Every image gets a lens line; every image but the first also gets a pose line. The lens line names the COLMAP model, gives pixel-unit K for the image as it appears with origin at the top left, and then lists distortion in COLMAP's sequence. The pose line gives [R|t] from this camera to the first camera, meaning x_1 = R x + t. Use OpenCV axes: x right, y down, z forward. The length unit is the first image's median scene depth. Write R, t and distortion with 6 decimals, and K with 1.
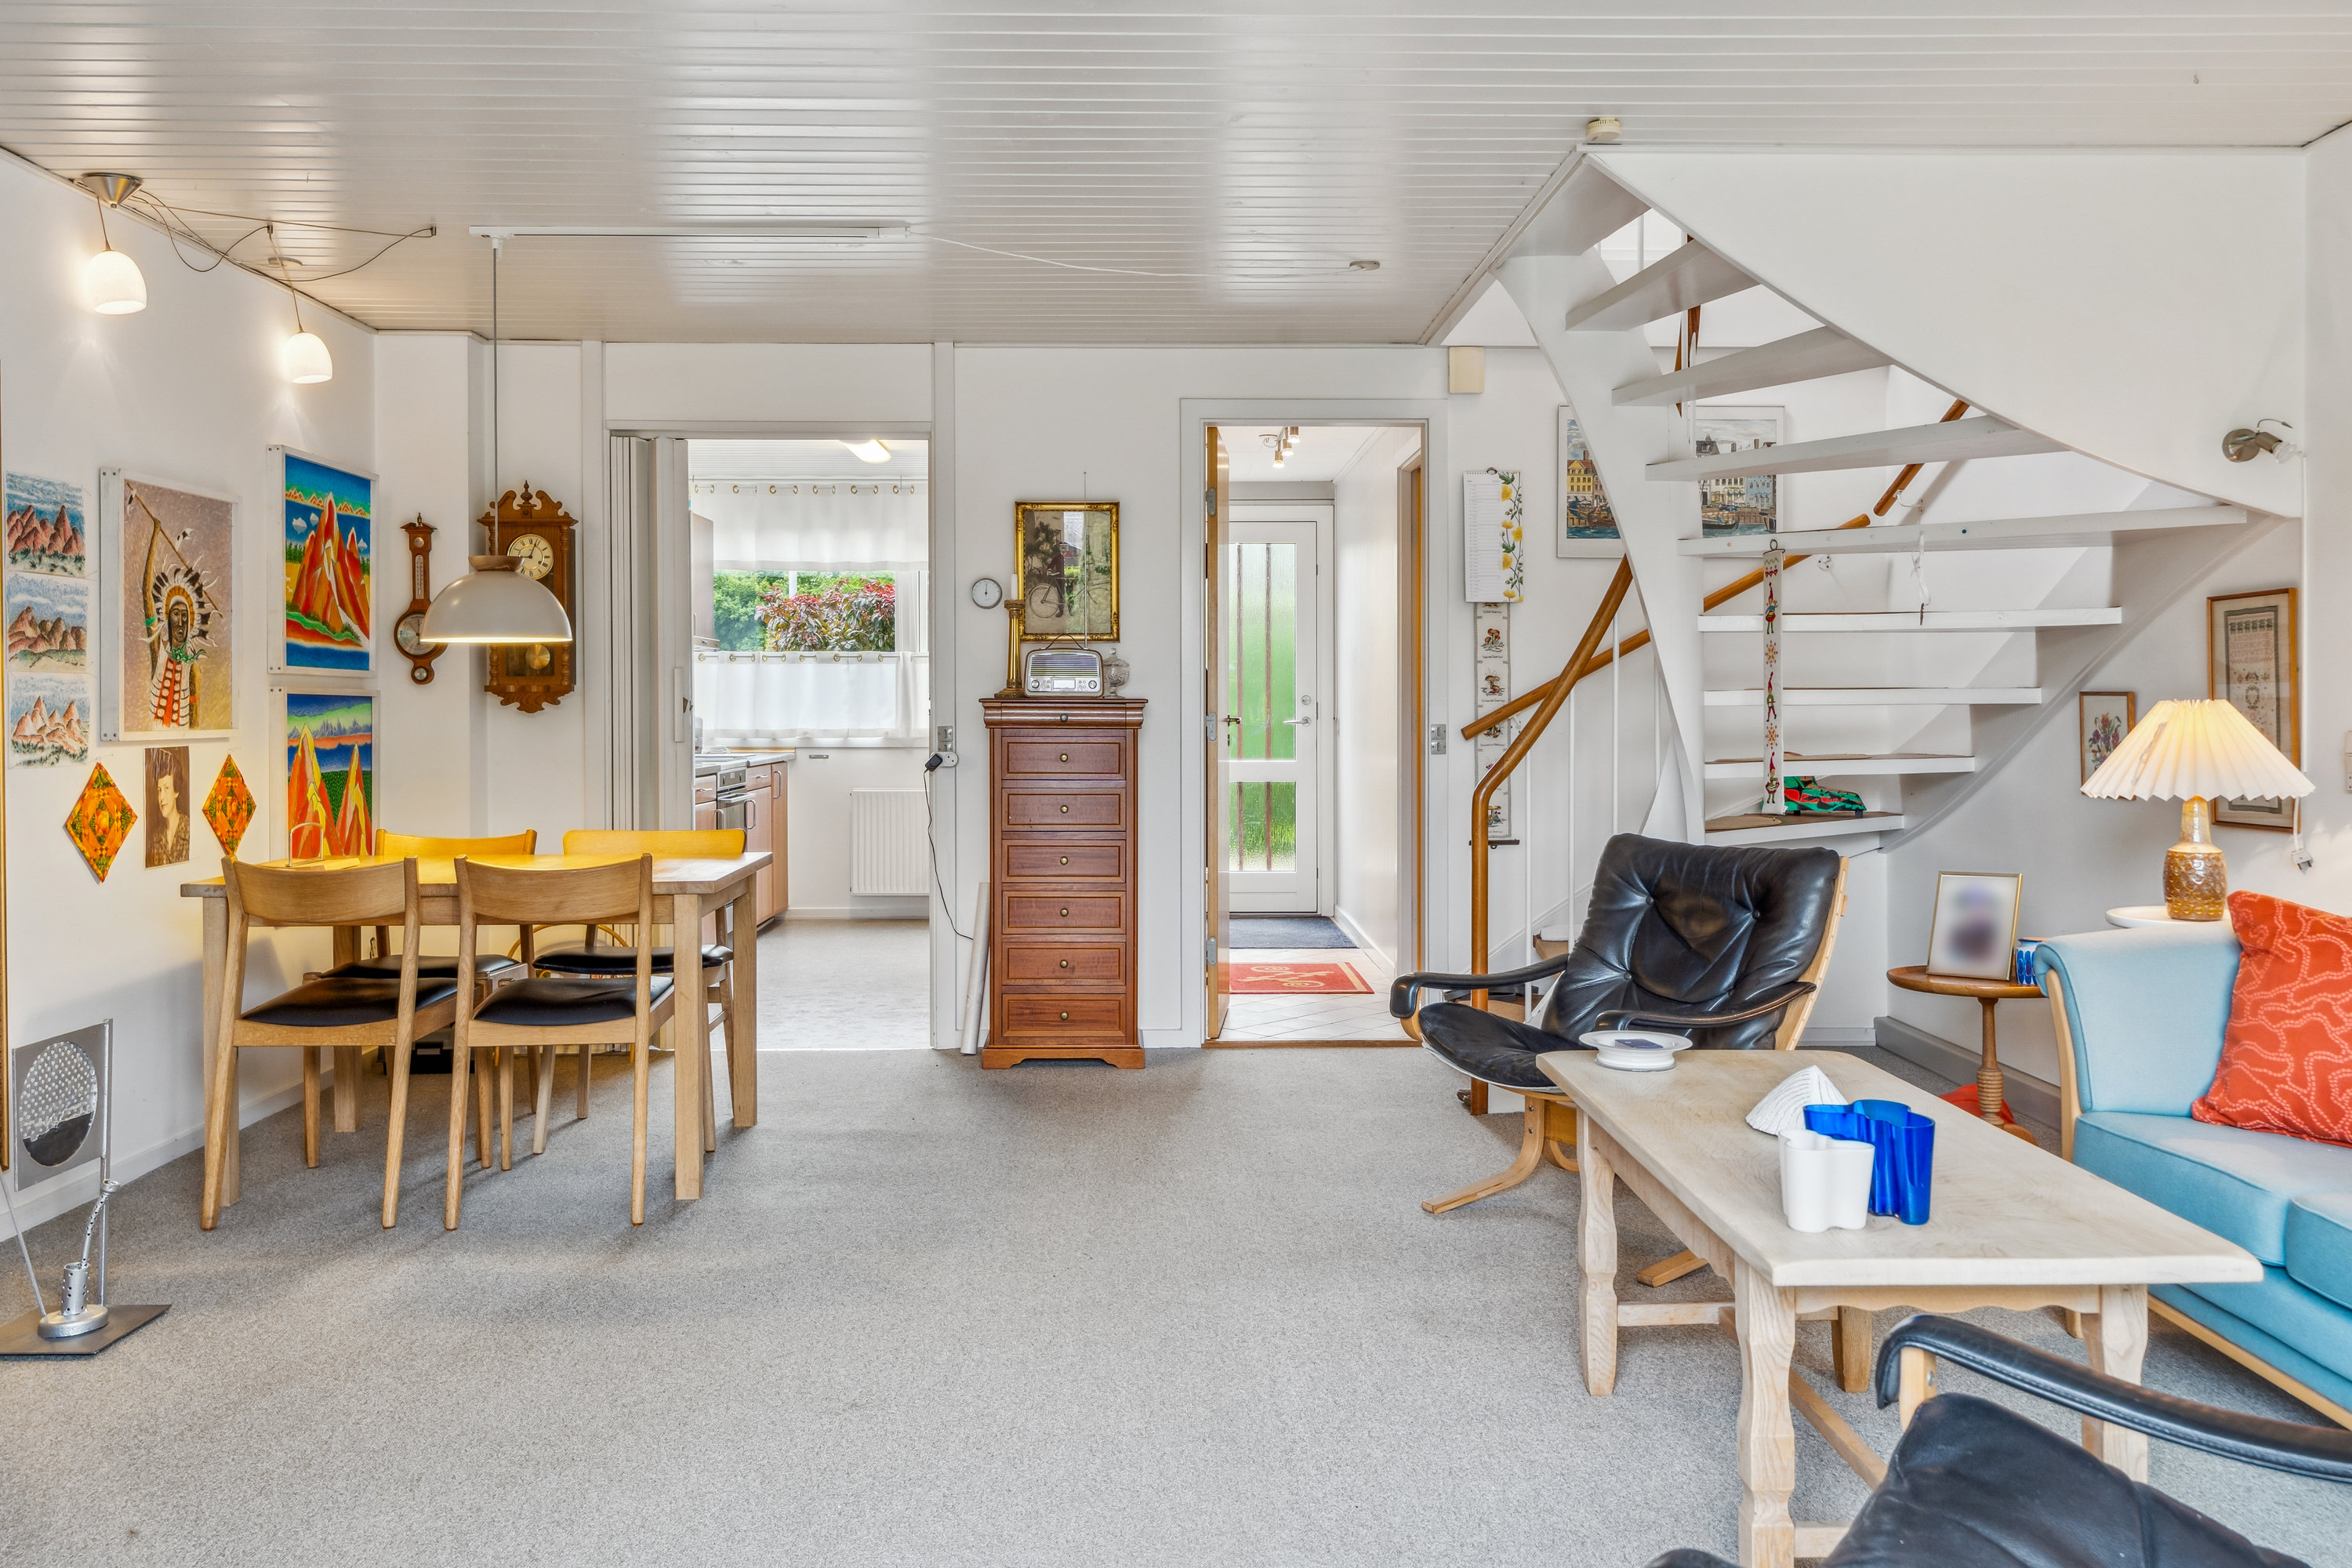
lens RADIAL K [[1865.5, 0, 1175.5], [0, 1865.5, 783.1], [0, 0, 1]] dist [0.005049, 0.003401]
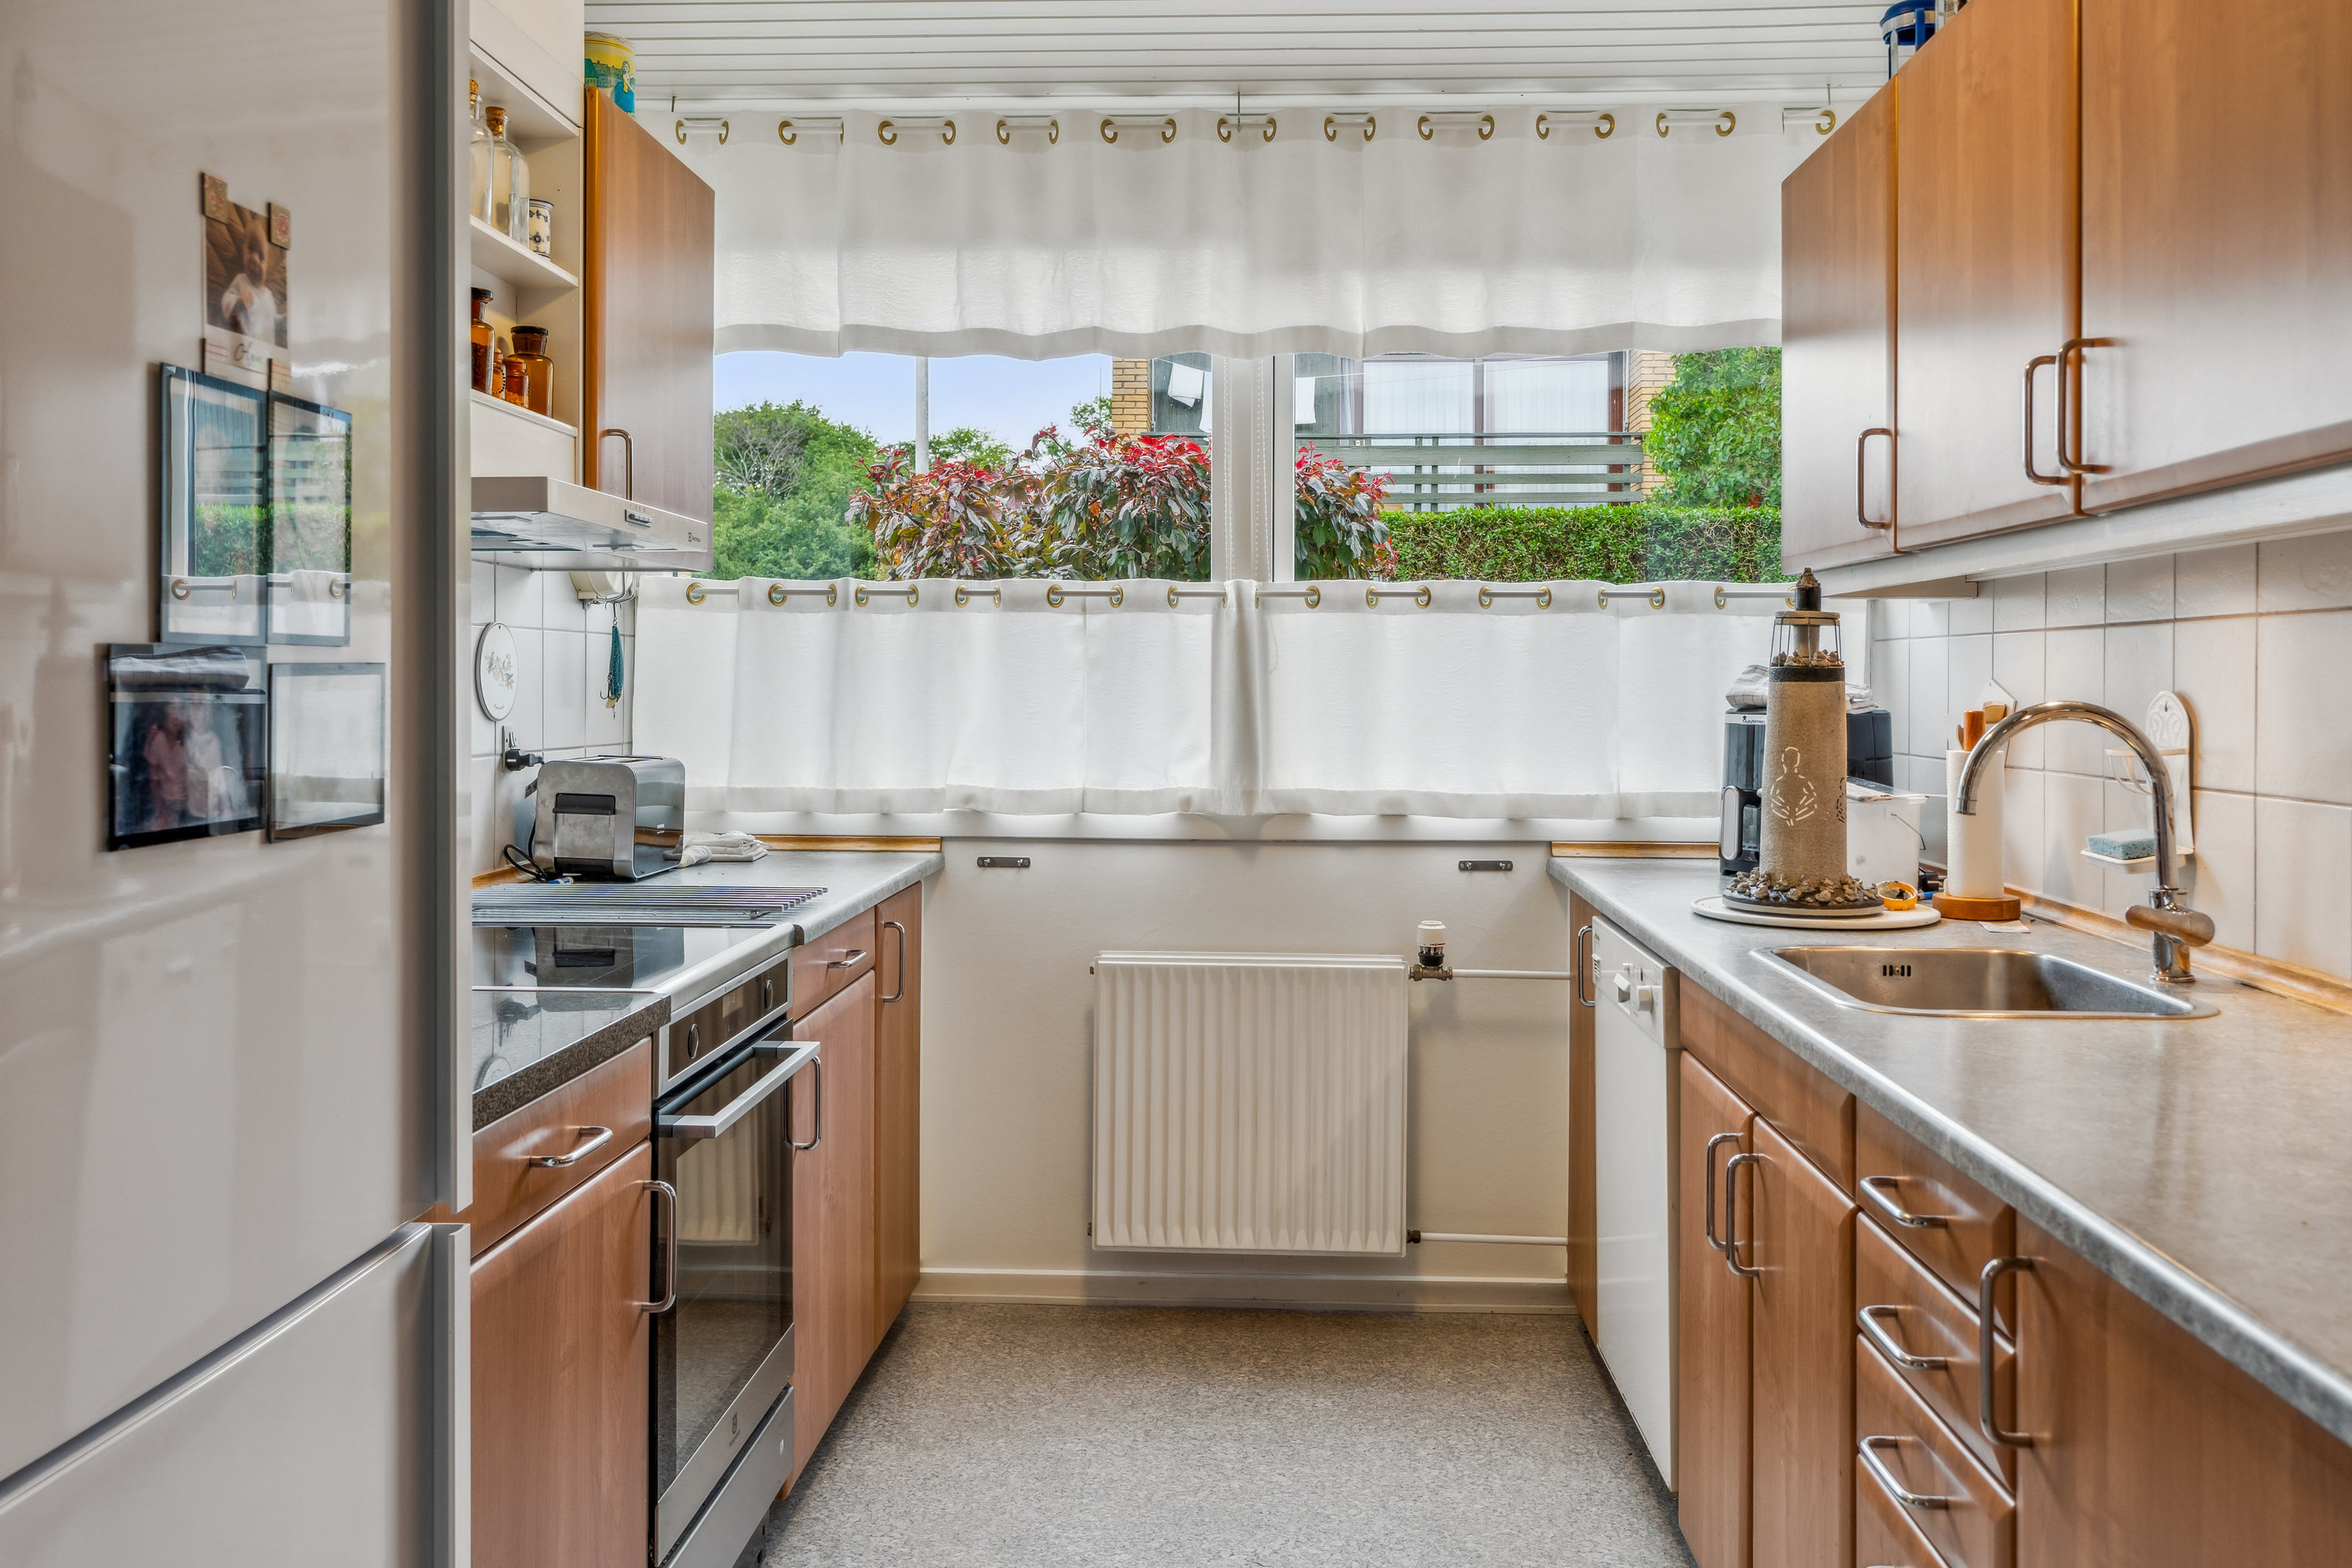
lens RADIAL K [[1914.6, 0, 1177.5], [0, 1914.6, 781.0], [0, 0, 1]] dist [-0.002031, -0.000147]
pose [[0.998073, 0.008640, -0.061442, -0.133977], [-0.008148, 0.999933, 0.008256, -0.034031], [0.061509, -0.007739, 0.998077, 0.624660]]
